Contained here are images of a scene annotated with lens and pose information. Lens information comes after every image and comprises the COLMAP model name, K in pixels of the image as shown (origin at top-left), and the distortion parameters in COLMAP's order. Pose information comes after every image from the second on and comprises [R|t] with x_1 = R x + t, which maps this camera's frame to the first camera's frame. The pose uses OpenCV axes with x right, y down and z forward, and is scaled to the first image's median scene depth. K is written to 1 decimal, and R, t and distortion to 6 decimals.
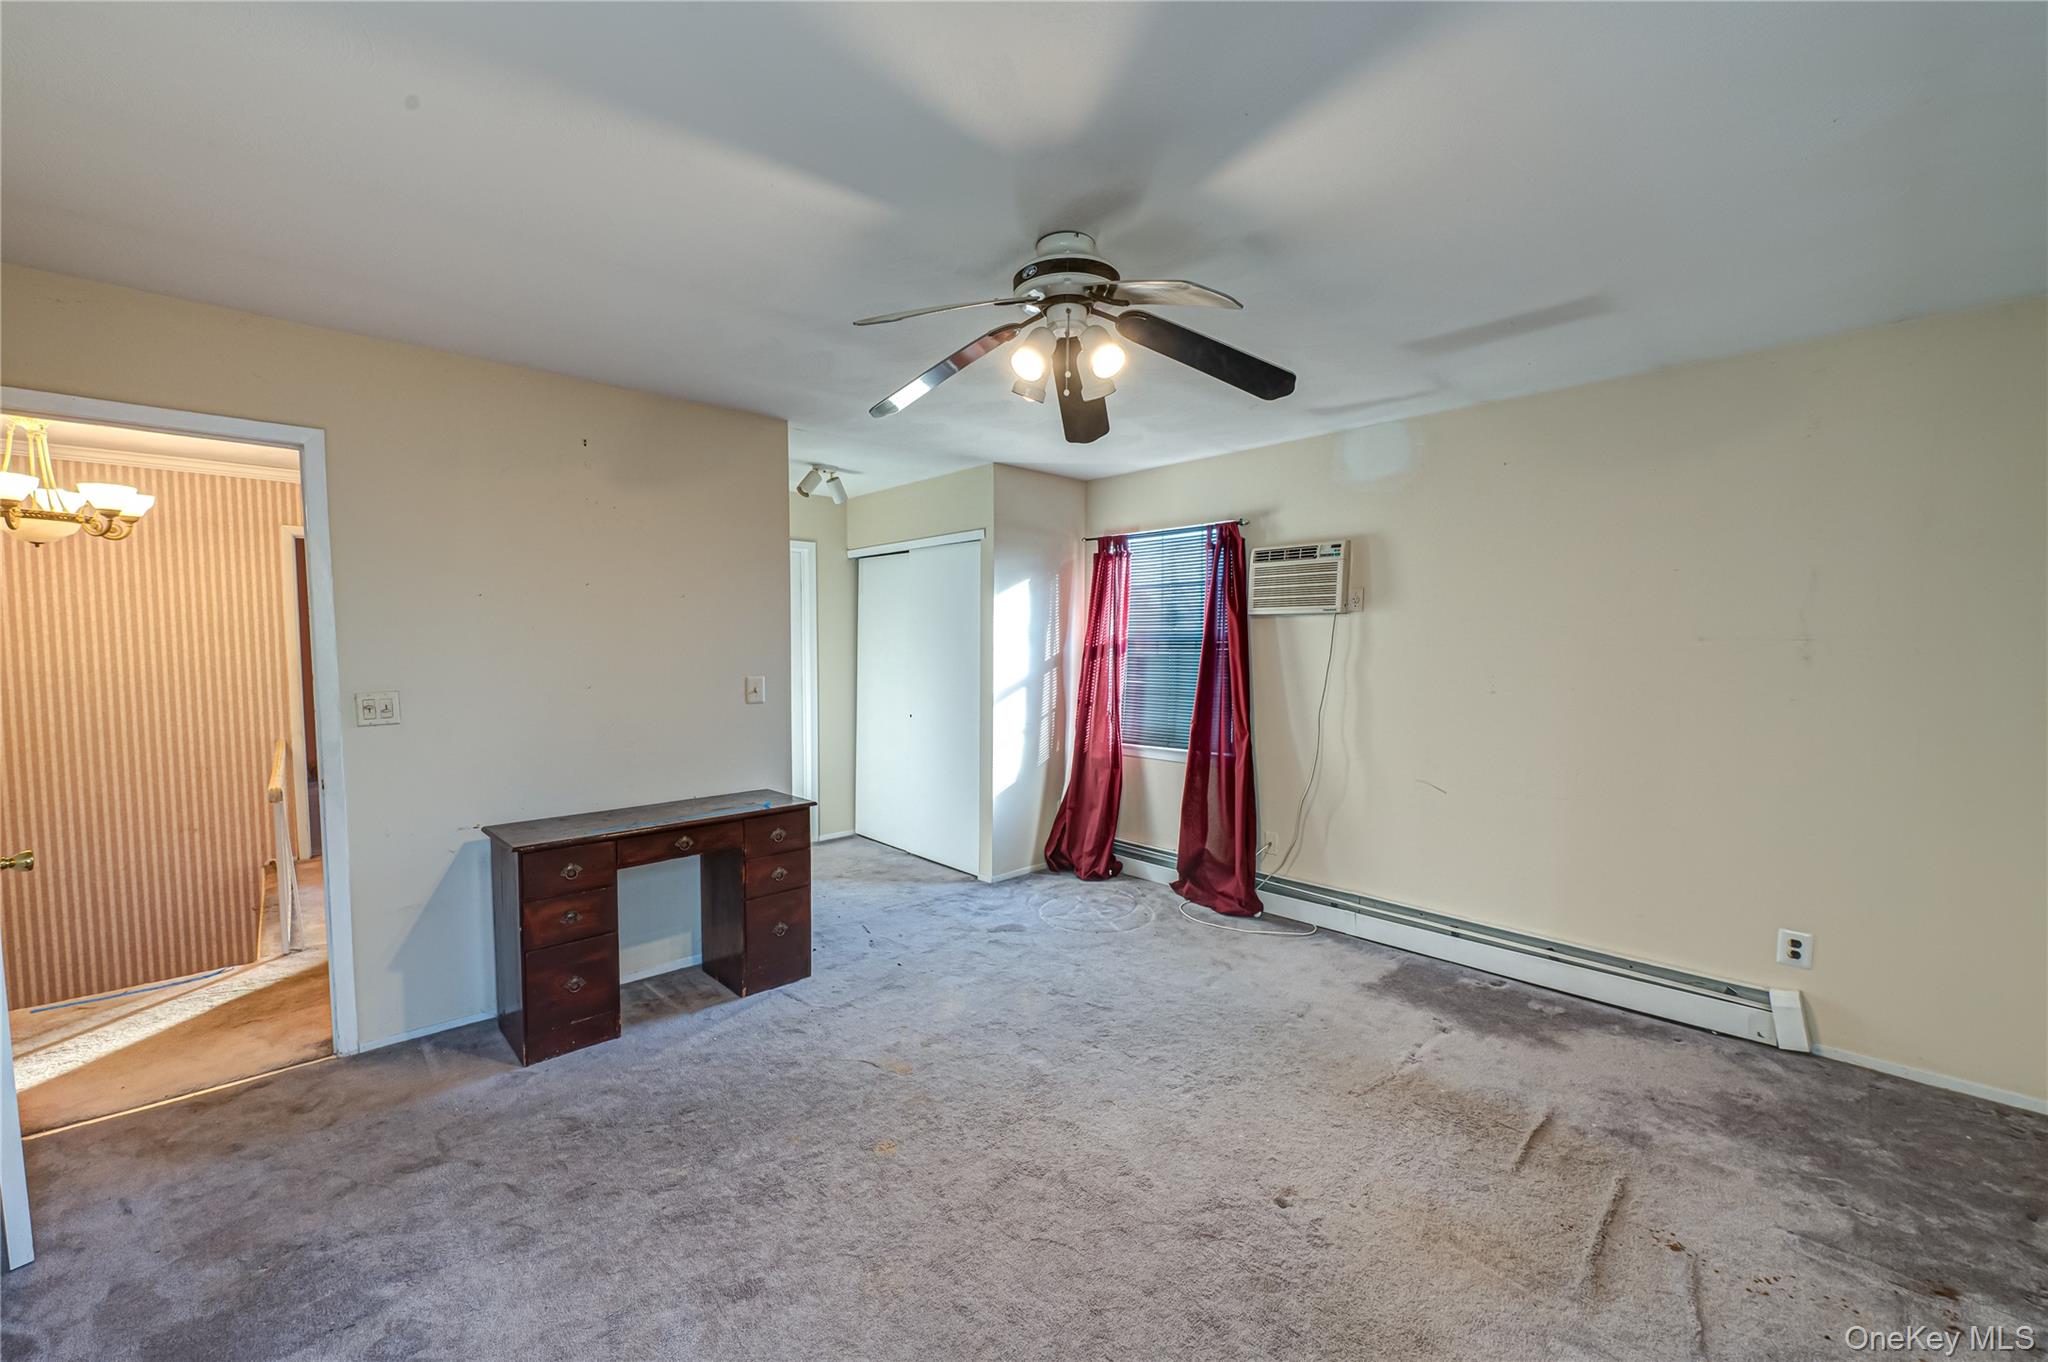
lens RADIAL K [[810.2, 0, 1037.6], [0, 810.2, 680.2], [0, 0, 1]] dist [-0.009378, -0.000207]
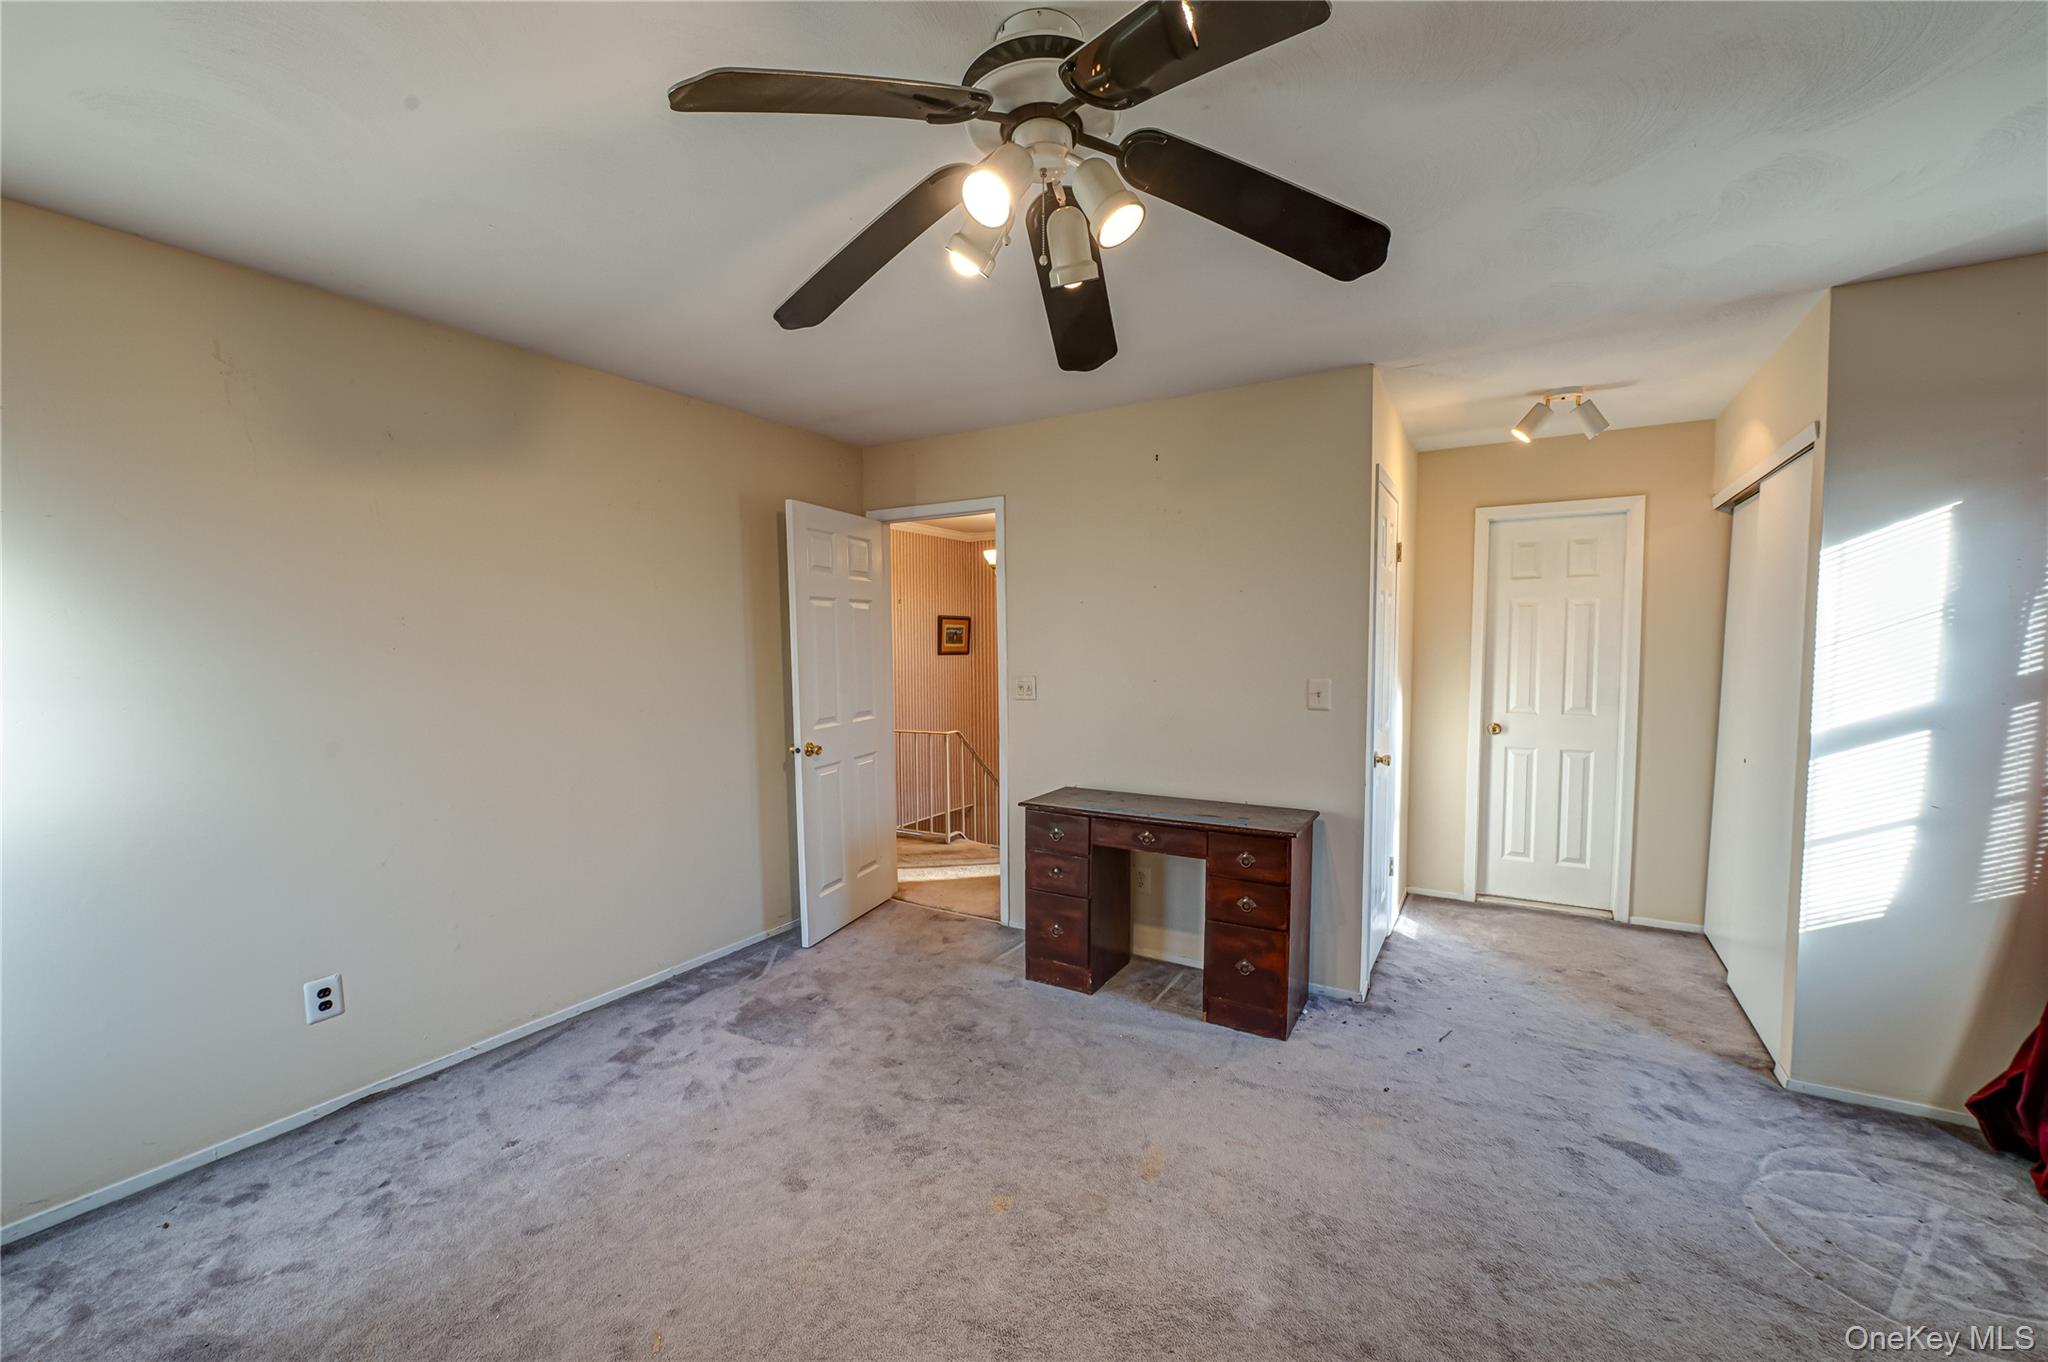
lens RADIAL K [[810.2, 0, 1026.4], [0, 810.2, 677.2], [0, 0, 1]] dist [-0.009378, -0.000207]
pose [[0.255662, 0.038951, -0.965981, 0.377482], [-0.044022, 0.998621, 0.028616, -0.015627], [0.965763, 0.035209, 0.257024, 0.448504]]
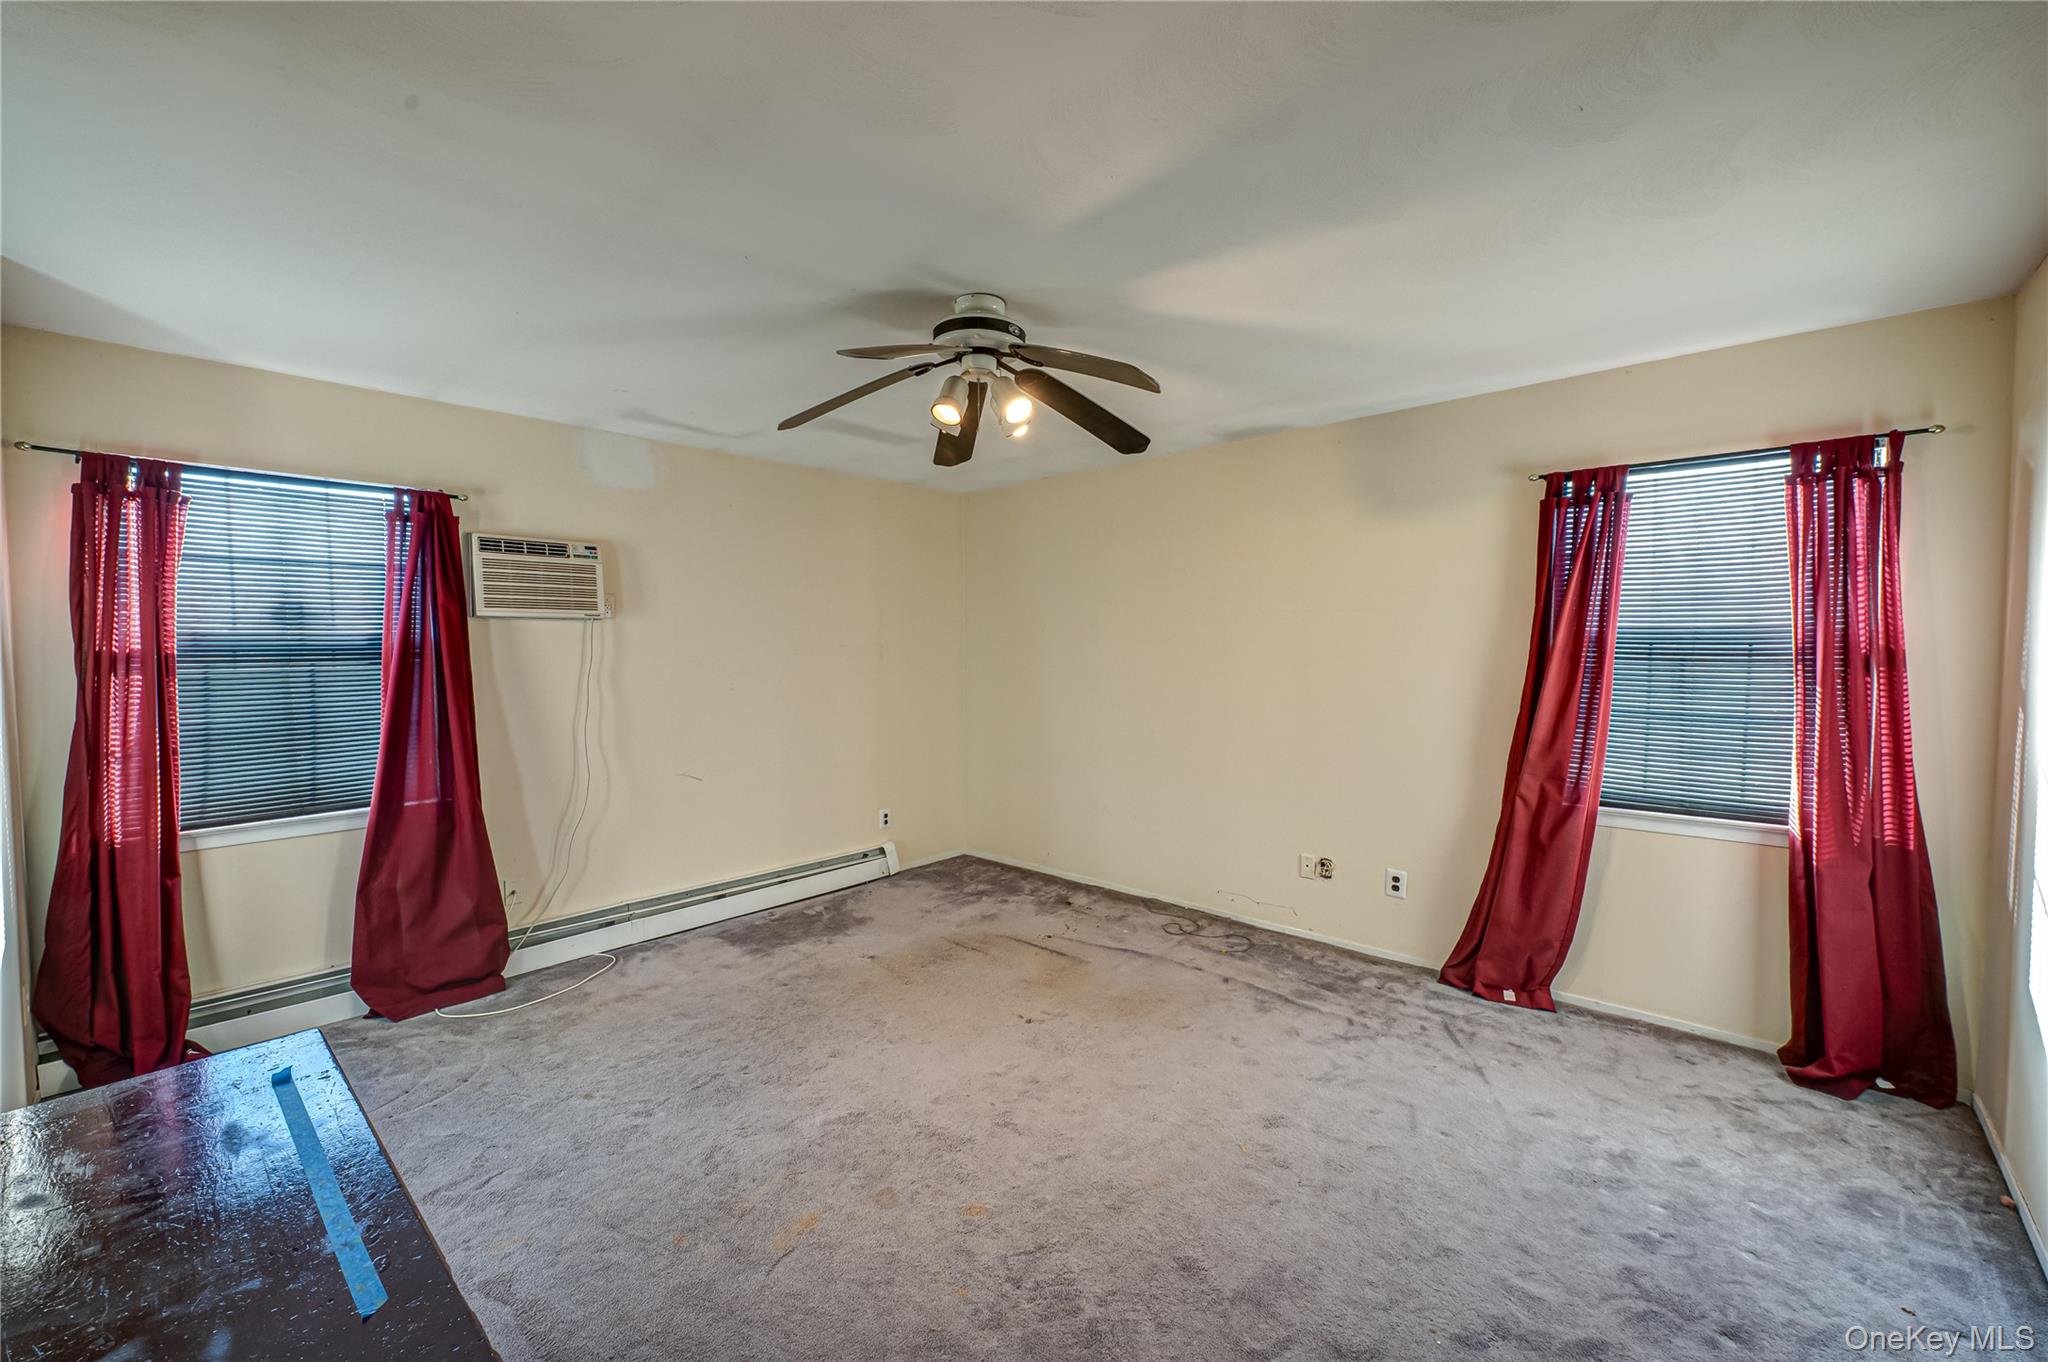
lens RADIAL K [[810.2, 0, 1032.0], [0, 810.2, 679.4], [0, 0, 1]] dist [-0.009378, -0.000207]
pose [[-0.068717, -0.041710, 0.996764, -0.616978], [0.050983, 0.997673, 0.045263, -0.028969], [-0.996333, 0.053928, -0.066431, 0.556653]]
